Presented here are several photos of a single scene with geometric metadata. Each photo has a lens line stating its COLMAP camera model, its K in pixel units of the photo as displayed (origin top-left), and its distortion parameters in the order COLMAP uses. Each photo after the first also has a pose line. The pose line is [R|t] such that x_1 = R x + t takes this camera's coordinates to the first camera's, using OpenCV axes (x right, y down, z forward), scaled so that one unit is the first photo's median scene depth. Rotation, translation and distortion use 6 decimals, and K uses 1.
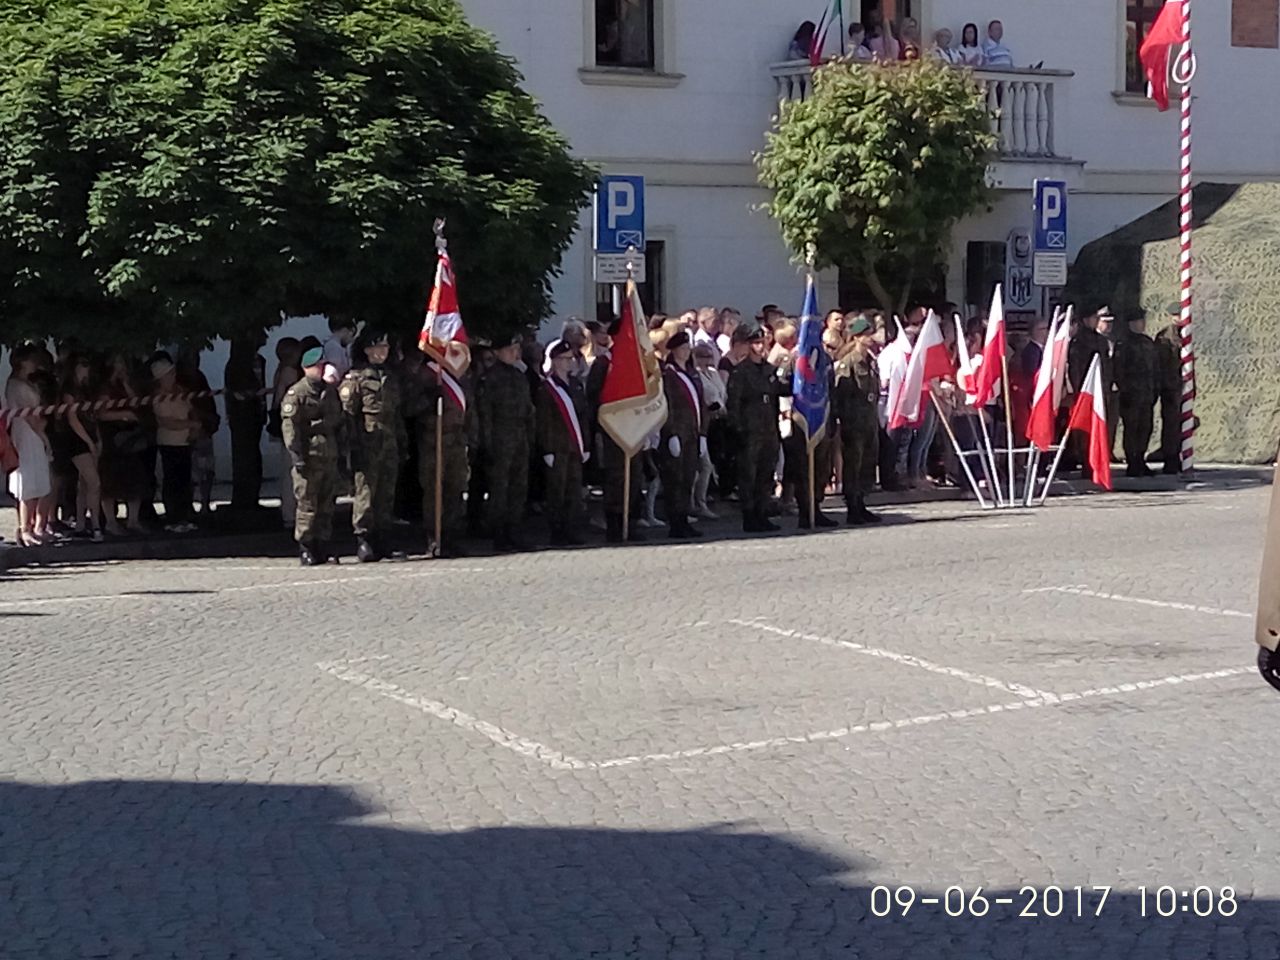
lens RADIAL K [[3615.5, 0, 627.5], [0, 3615.5, 478.5], [0, 0, 1]] dist [0.088467, 0.000000]
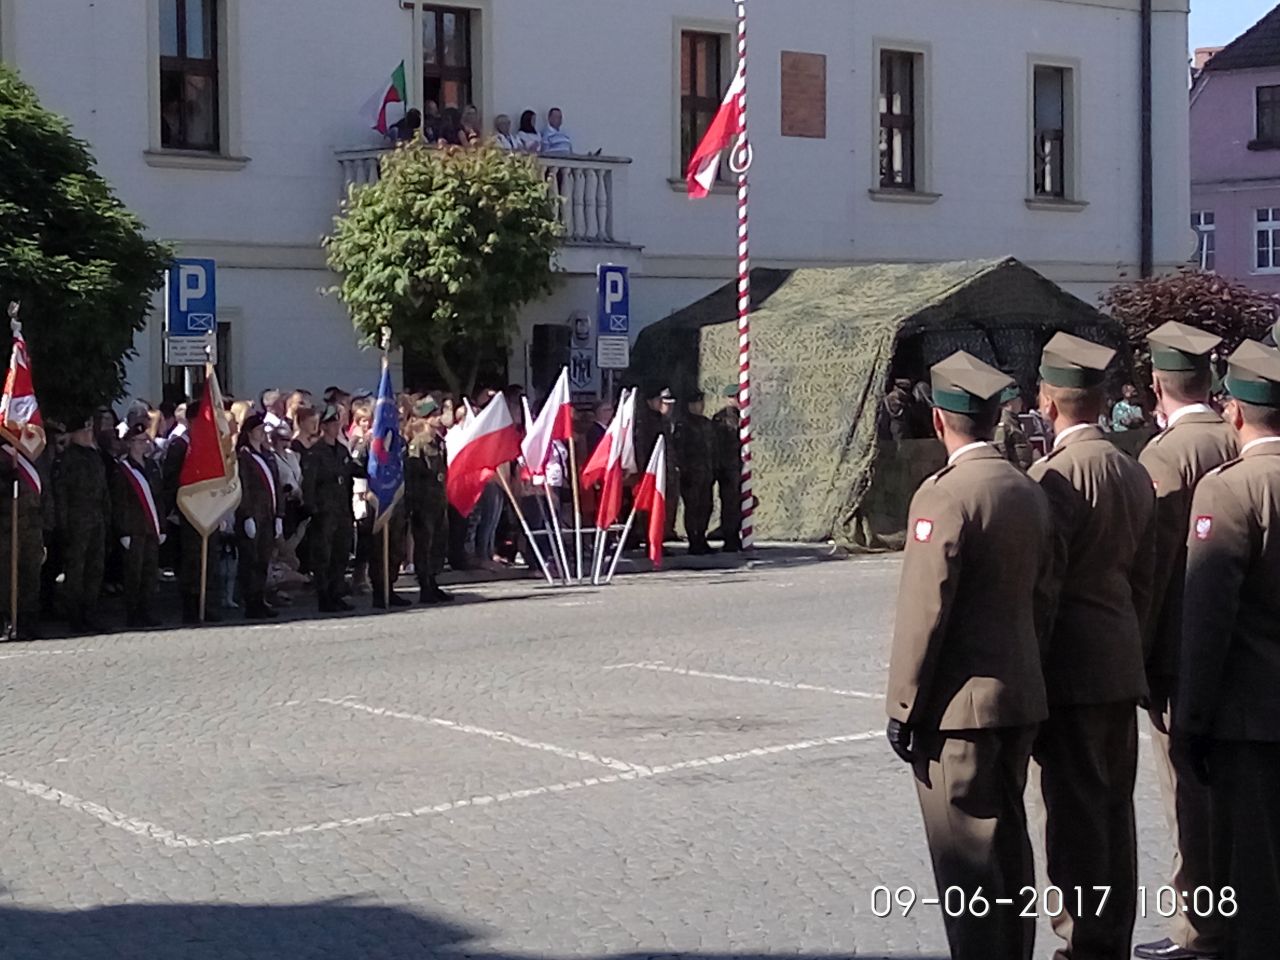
lens RADIAL K [[3615.5, 0, 648.1], [0, 3615.5, 486.2], [0, 0, 1]] dist [0.088467, 0.000000]
pose [[0.991325, -0.002864, 0.131403, -0.010037], [0.005393, 0.999807, -0.018893, -0.000785], [-0.131324, 0.019438, 0.991149, -0.017046]]
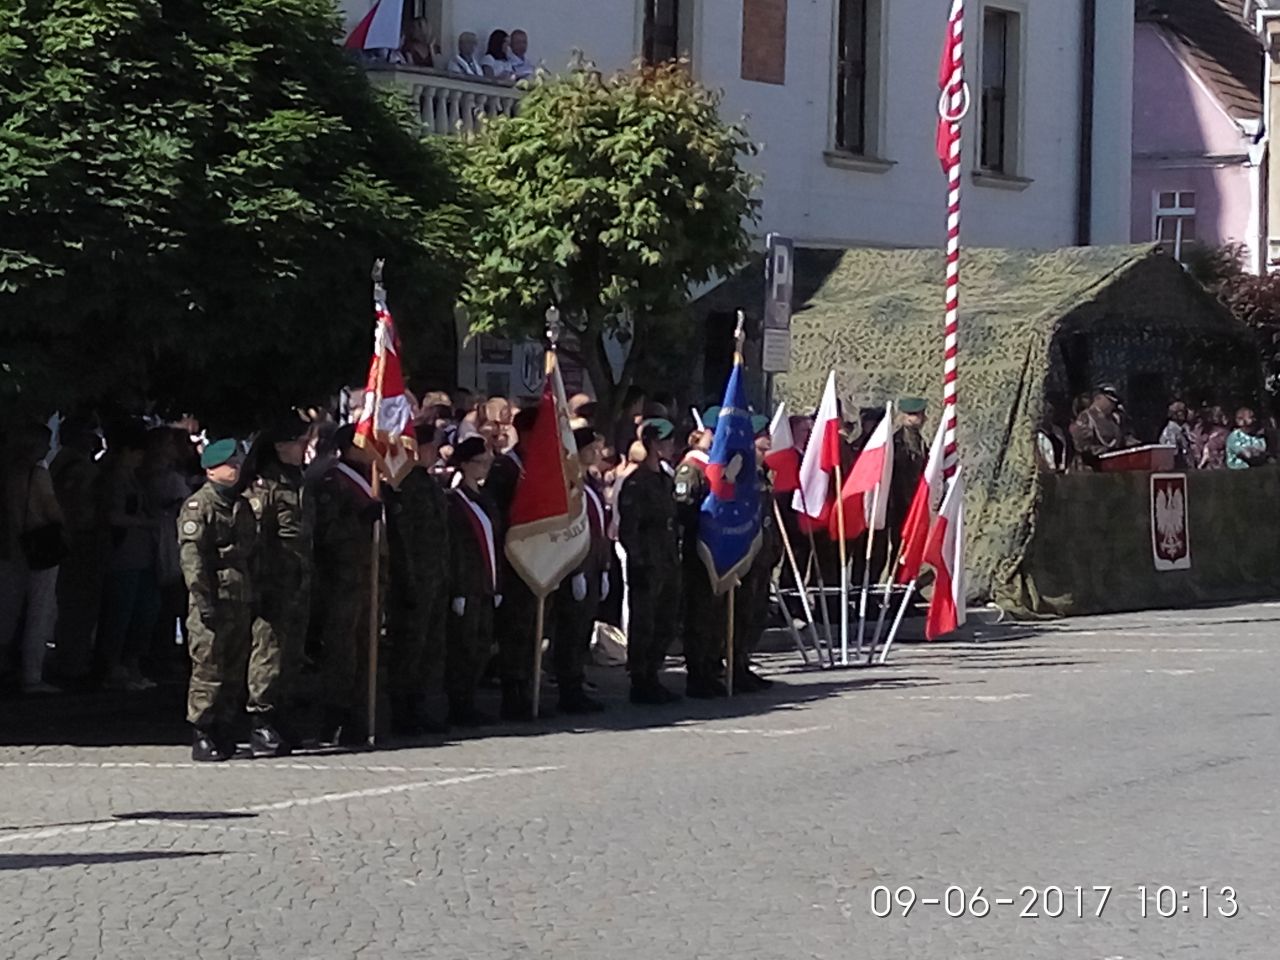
lens RADIAL K [[4105.7, 0, 645.5], [0, 4105.7, 475.1], [0, 0, 1]] dist [0.219005, 0.000000]
pose [[0.943040, 0.023933, 0.331817, -0.250774], [-0.016255, 0.999532, -0.025896, -0.010039], [-0.332281, 0.019028, 0.942988, 0.225269]]
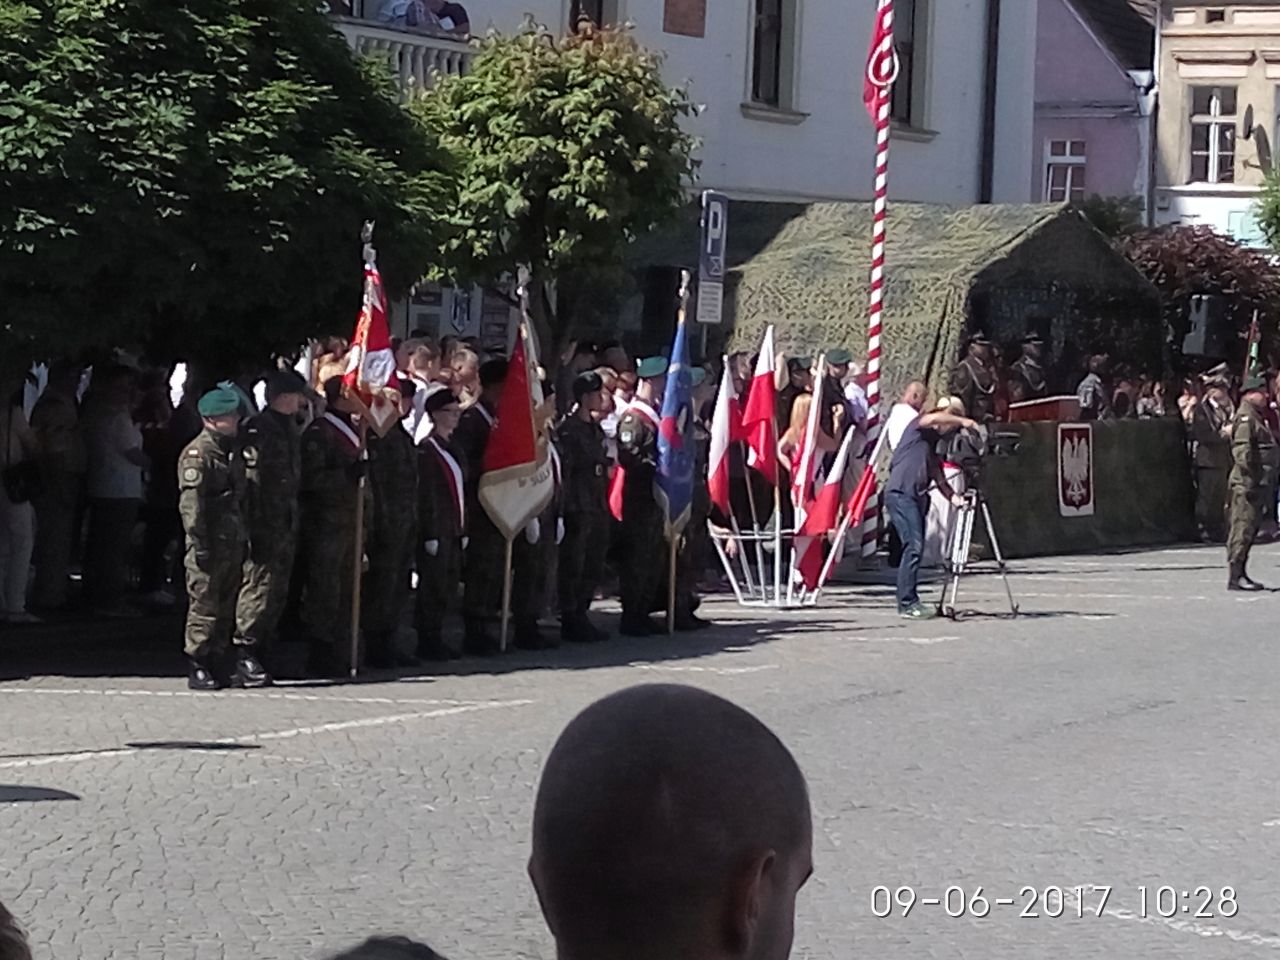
lens RADIAL K [[4105.7, 0, 632.9], [0, 4105.7, 468.0], [0, 0, 1]] dist [0.219005, 0.000000]
pose [[0.932348, 0.033595, 0.359999, -0.286572], [-0.032221, 0.999433, -0.009819, -0.014064], [-0.360124, -0.002444, 0.932901, 0.183755]]
